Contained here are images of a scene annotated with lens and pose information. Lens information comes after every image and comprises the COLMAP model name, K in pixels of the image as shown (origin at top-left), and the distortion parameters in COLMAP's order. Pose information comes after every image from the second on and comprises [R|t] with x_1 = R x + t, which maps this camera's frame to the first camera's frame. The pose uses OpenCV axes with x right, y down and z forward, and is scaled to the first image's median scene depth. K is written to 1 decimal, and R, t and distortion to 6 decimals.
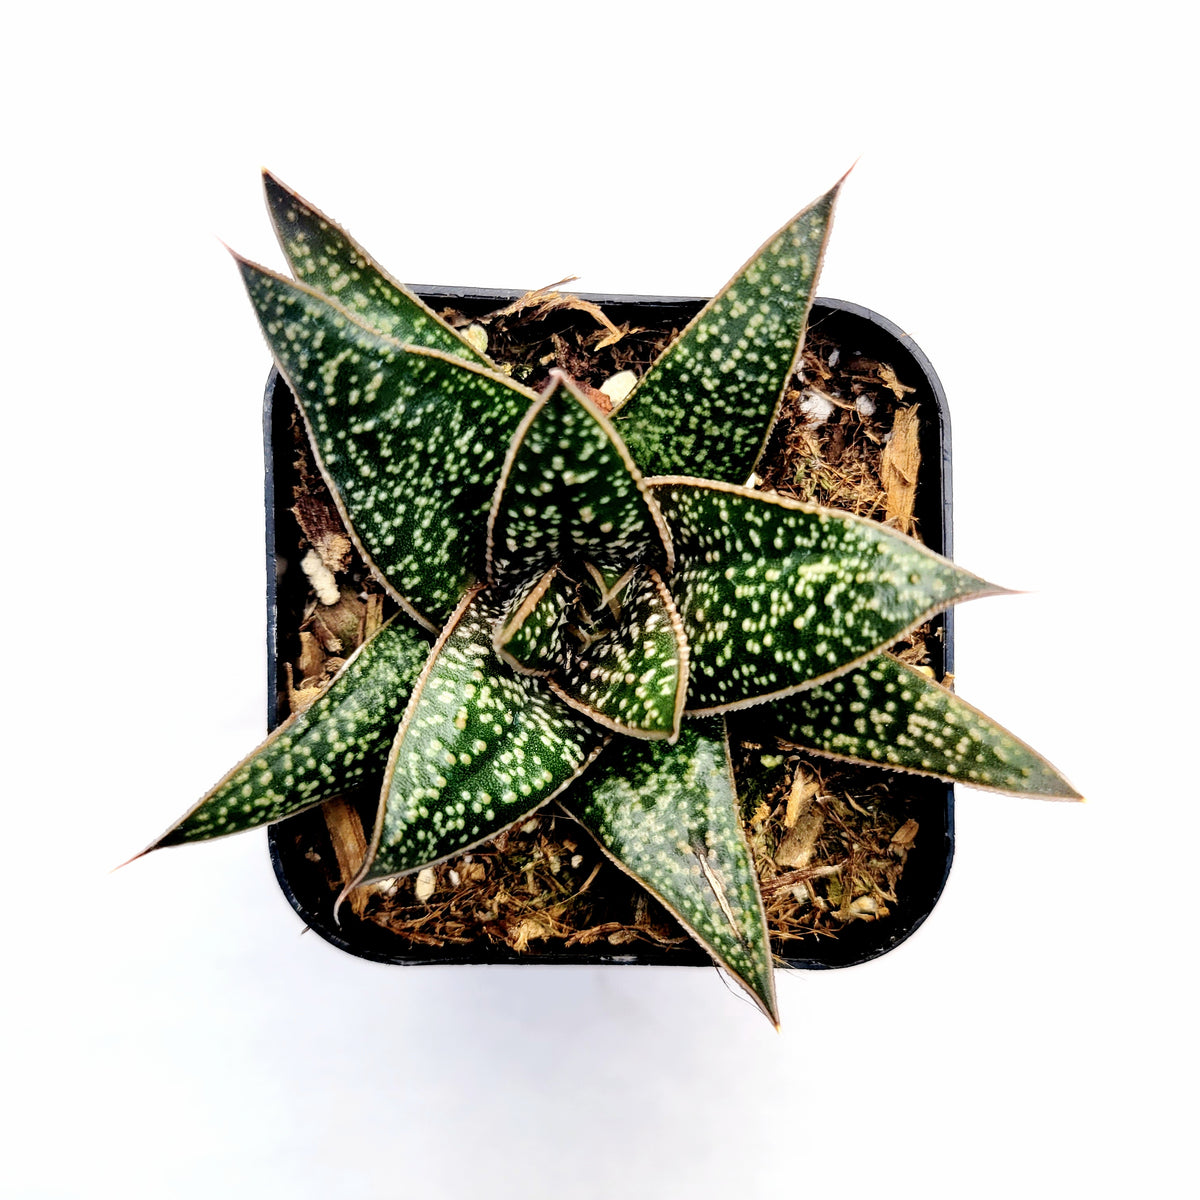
lens RADIAL K [[1385.0, 0, 606.1], [0, 1385.0, 599.8], [0, 0, 1]] dist [-0.069156, 0.010364]
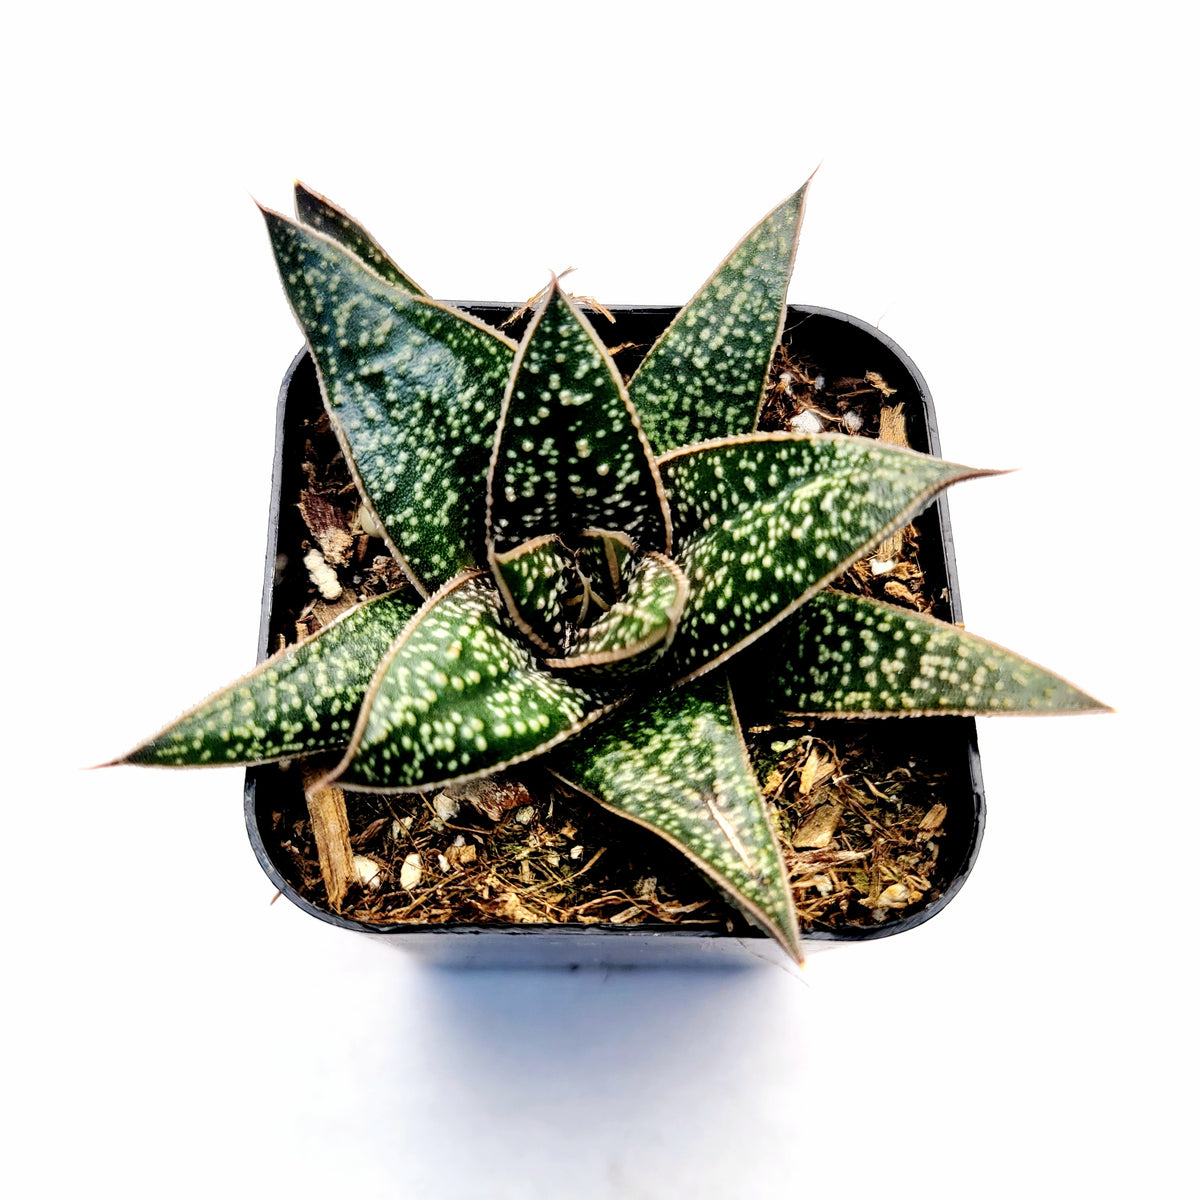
lens RADIAL K [[1382.7, 0, 600.0], [0, 1382.7, 600.0], [0, 0, 1]] dist [-0.061807, -0.031008]
pose [[0.999708, -0.015527, -0.018530, 0.015172], [0.006939, 0.918534, -0.395280, 0.432836], [0.023158, 0.395036, 0.918374, 0.100943]]
